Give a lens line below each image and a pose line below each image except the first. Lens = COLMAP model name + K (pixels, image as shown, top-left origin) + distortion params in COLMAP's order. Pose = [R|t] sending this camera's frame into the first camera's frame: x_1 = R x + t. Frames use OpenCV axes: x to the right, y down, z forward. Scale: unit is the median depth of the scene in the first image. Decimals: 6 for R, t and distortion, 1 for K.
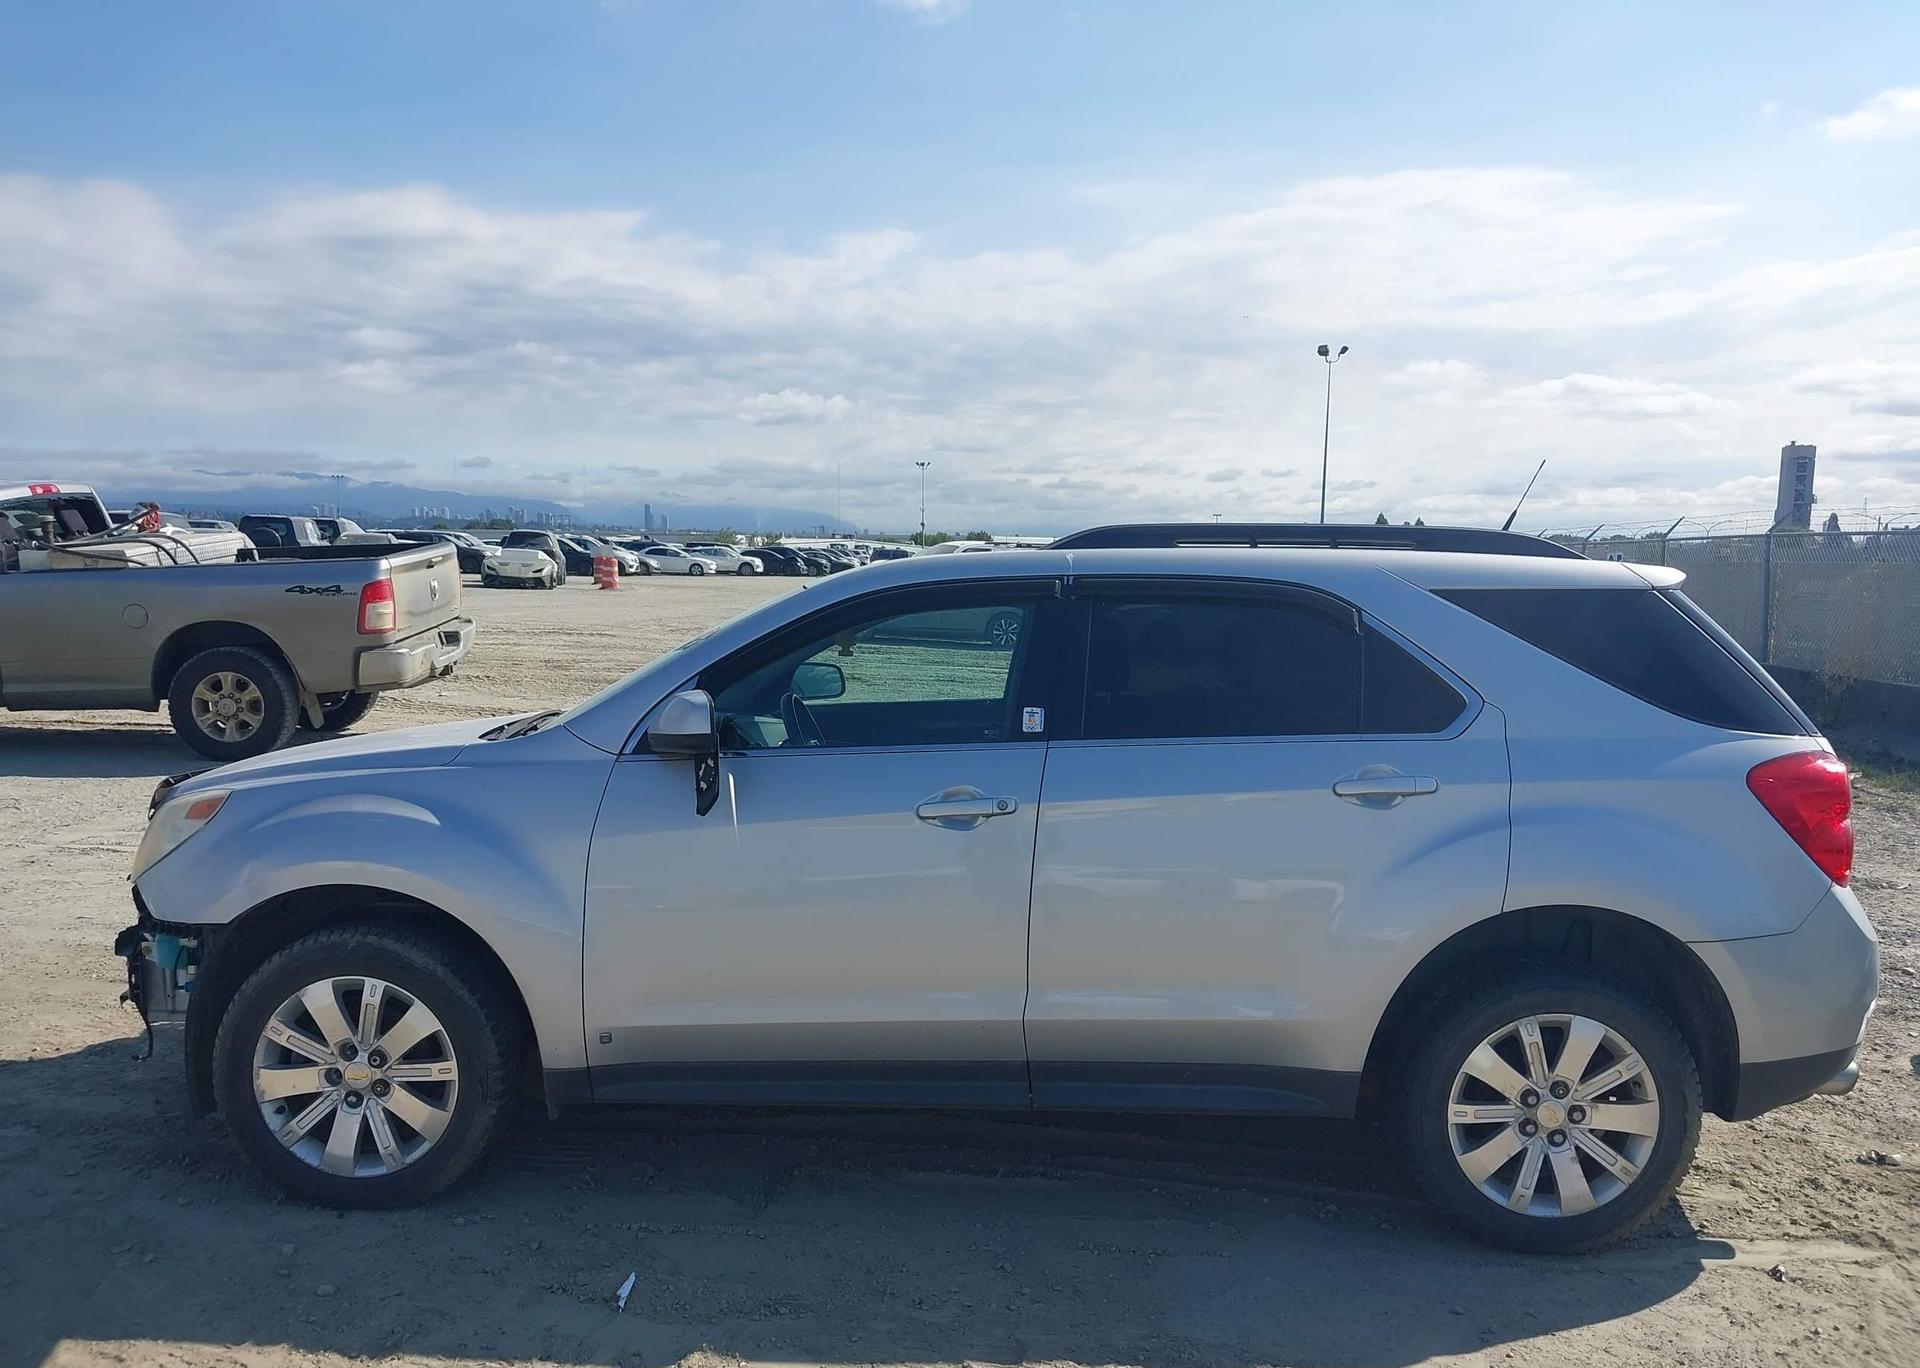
lens RADIAL K [[1611.3, 0, 965.4], [0, 1611.3, 681.2], [0, 0, 1]] dist [0.038881, -0.032907]
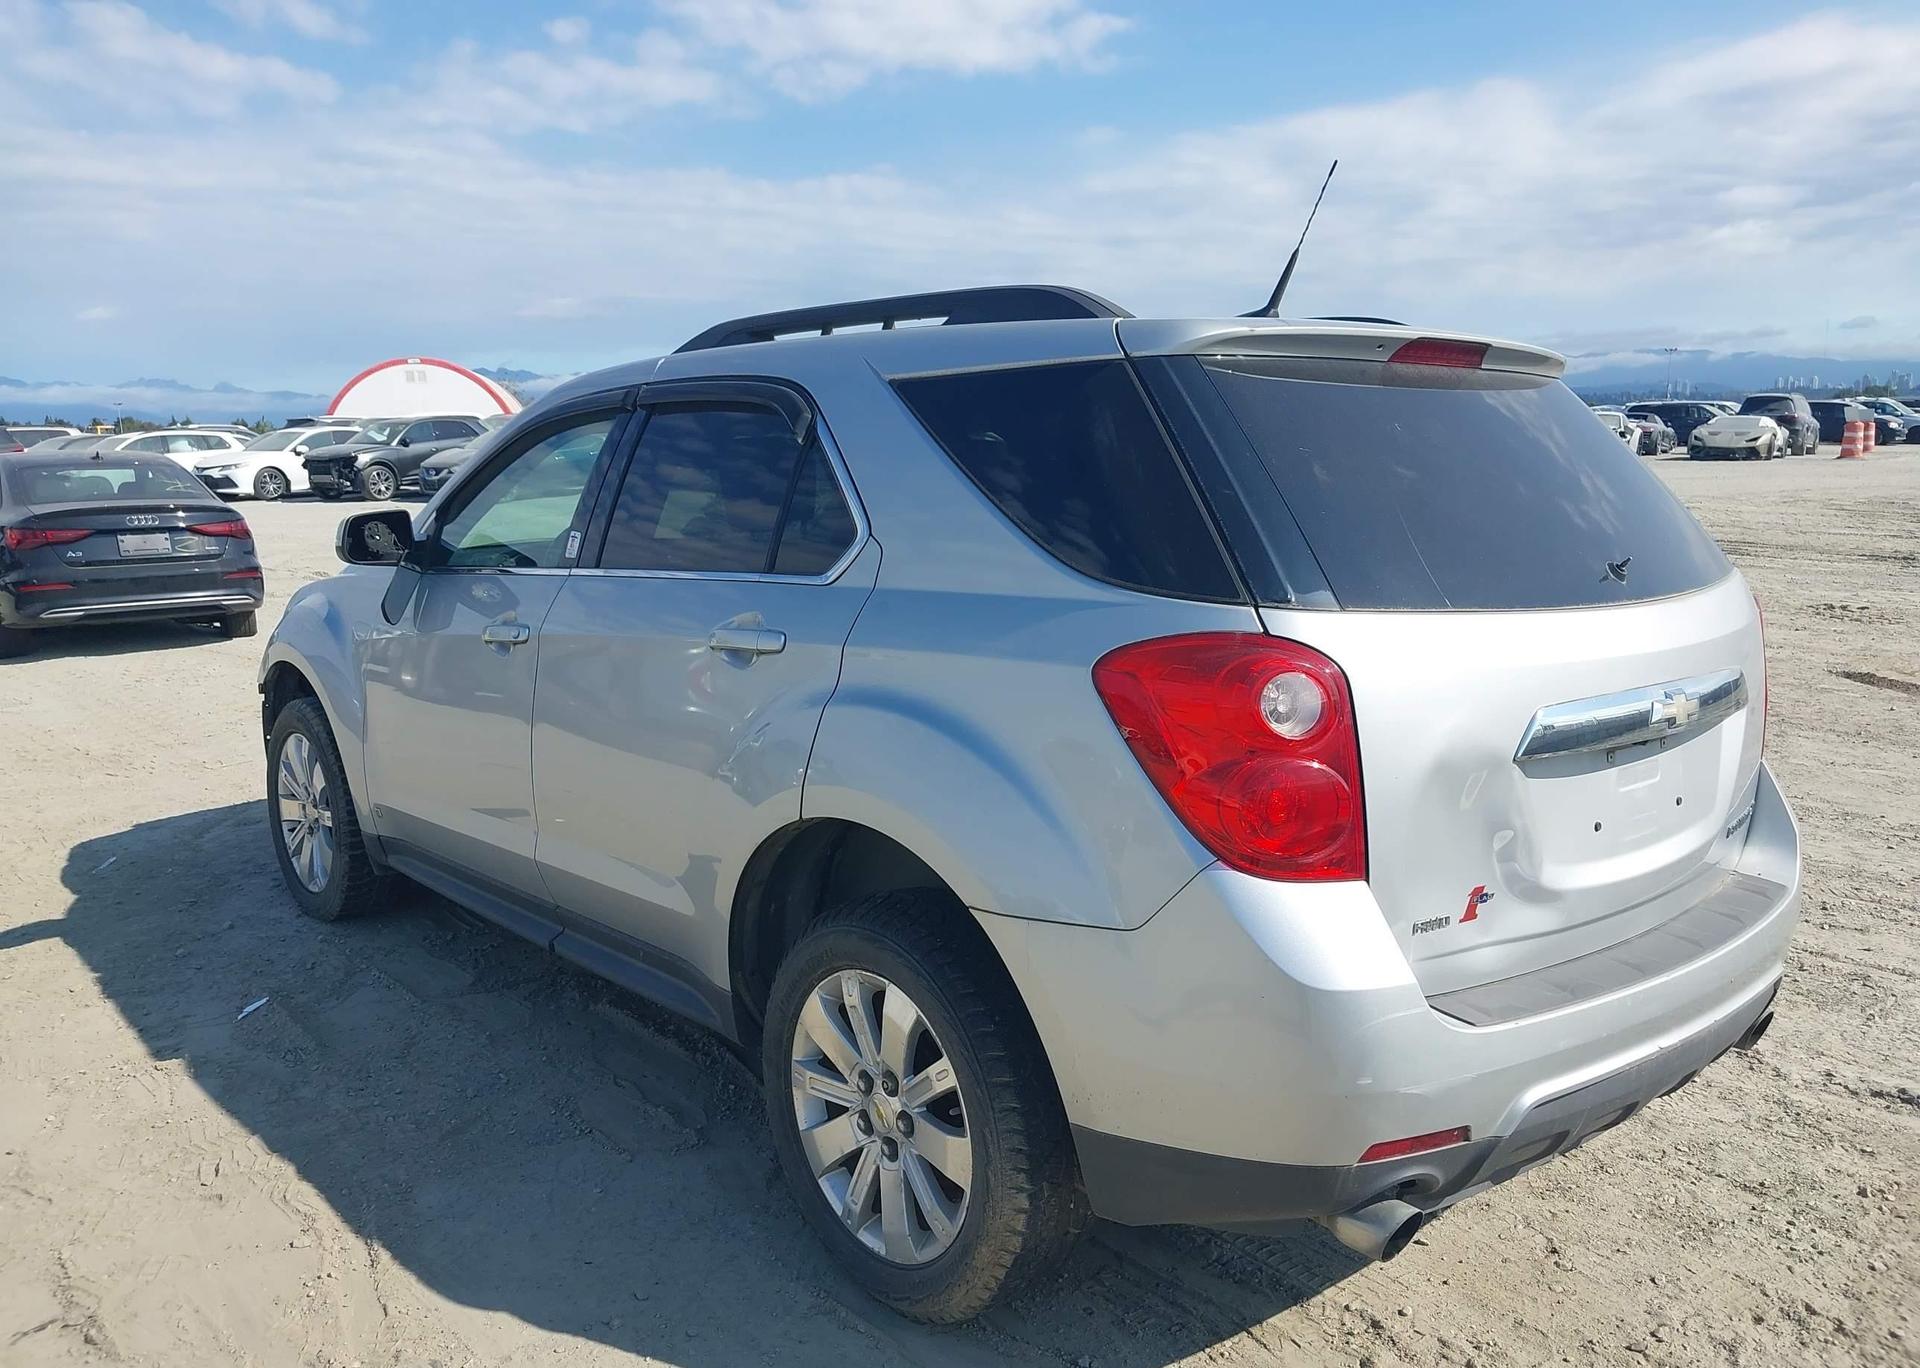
lens RADIAL K [[1611.3, 0, 965.4], [0, 1611.3, 681.2], [0, 0, 1]] dist [0.038881, -0.032907]
pose [[0.661575, 0.083839, -0.745178, 0.118293], [-0.031287, 0.995951, 0.084276, 0.002318], [0.749226, -0.032440, 0.661519, 0.074431]]
